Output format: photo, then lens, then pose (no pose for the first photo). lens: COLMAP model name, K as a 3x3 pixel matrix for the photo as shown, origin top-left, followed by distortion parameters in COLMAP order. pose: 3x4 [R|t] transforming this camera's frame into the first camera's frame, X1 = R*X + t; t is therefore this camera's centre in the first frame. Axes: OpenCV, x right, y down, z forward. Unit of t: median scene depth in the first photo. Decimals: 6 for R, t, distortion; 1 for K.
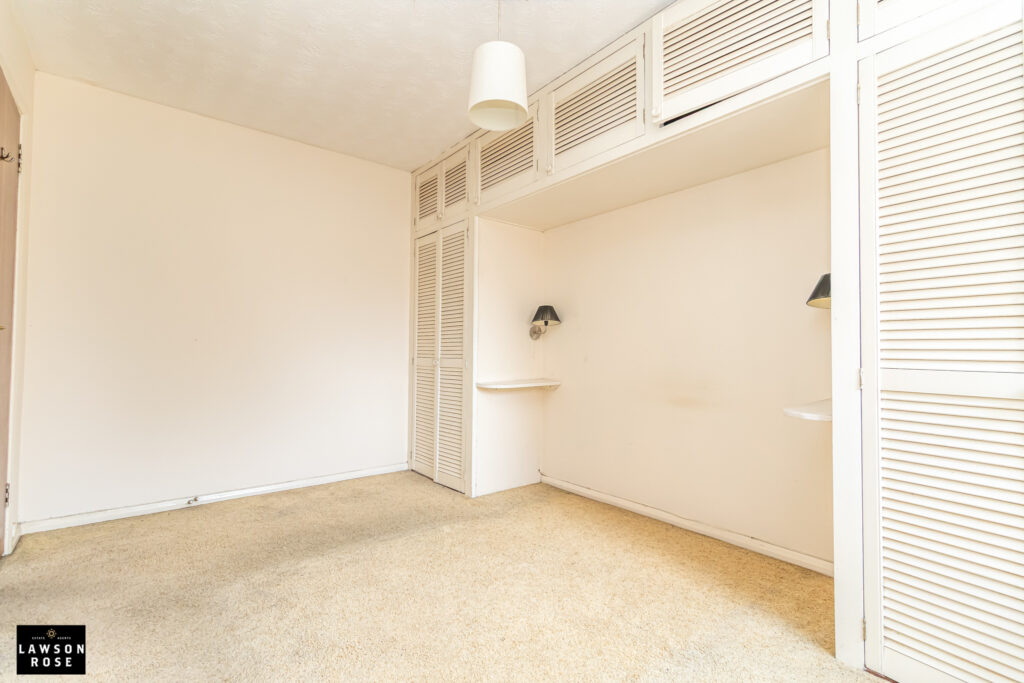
lens RADIAL K [[473.8, 0, 512.0], [0, 473.8, 341.5], [0, 0, 1]] dist [-0.000249, -0.000025]
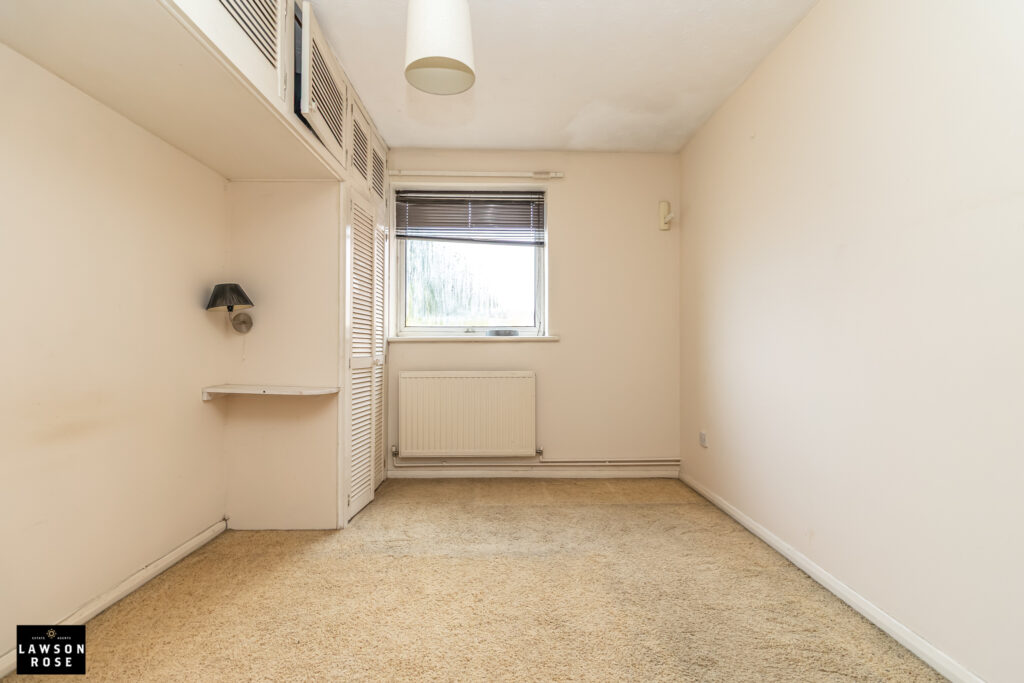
lens RADIAL K [[468.5, 0, 509.7], [0, 468.5, 338.6], [0, 0, 1]] dist [0.006111, 0.000363]
pose [[-0.799090, 0.005164, 0.601189, -0.465980], [-0.017689, 0.999328, -0.032097, 0.018143], [-0.600951, -0.036282, -0.798462, 1.152660]]
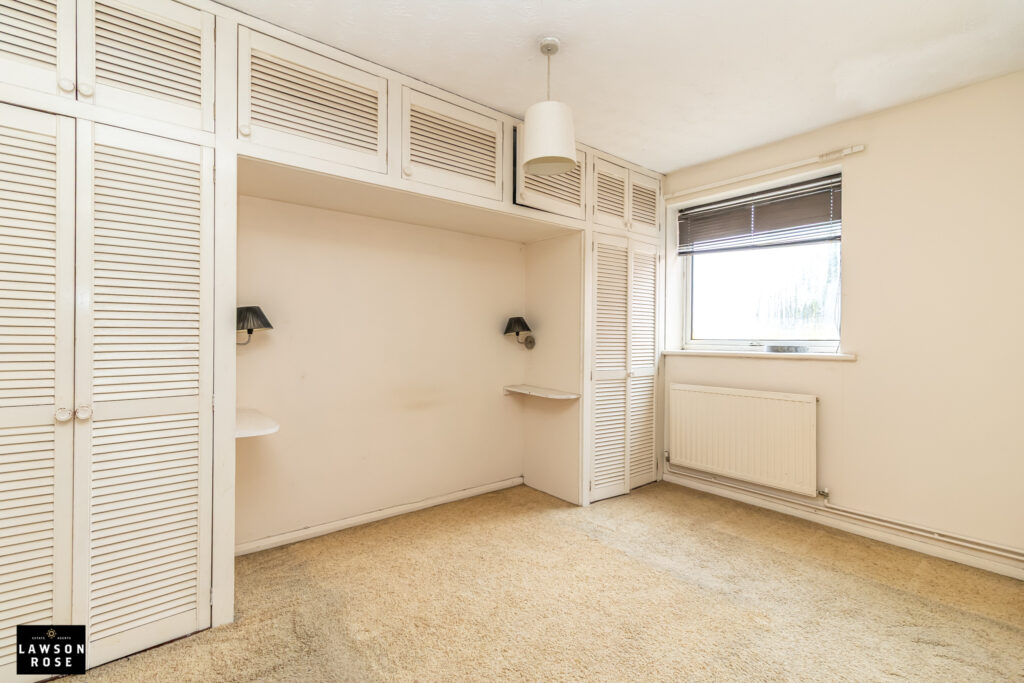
lens RADIAL K [[468.5, 0, 509.7], [0, 468.5, 338.6], [0, 0, 1]] dist [0.006111, 0.000363]
pose [[-0.014609, -0.006494, 0.999872, -0.819895], [-0.030017, 0.999531, 0.006053, -0.053359], [-0.999443, -0.029925, -0.014797, 0.794912]]
